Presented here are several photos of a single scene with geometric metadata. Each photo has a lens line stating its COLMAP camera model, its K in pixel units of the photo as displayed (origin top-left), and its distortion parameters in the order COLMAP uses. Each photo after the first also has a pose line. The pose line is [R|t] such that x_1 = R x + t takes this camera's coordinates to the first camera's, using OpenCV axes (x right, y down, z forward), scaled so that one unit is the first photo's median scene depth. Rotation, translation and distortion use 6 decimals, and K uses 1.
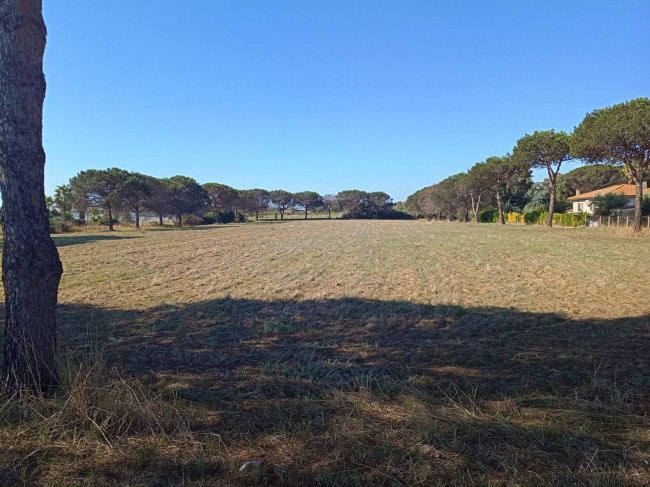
lens RADIAL K [[492.9, 0, 331.8], [0, 492.9, 229.0], [0, 0, 1]] dist [0.030187, -0.047834]
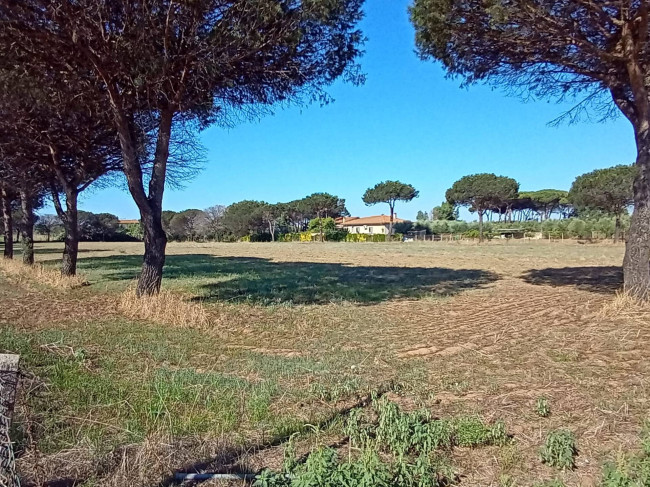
lens RADIAL K [[471.6, 0, 320.0], [0, 471.6, 243.8], [0, 0, 1]] dist [-0.006672, 0.008175]
pose [[0.733479, -0.009799, 0.679641, -0.546805], [0.021502, 0.999730, -0.008791, 0.006418], [-0.679372, 0.021062, 0.733492, 0.051766]]
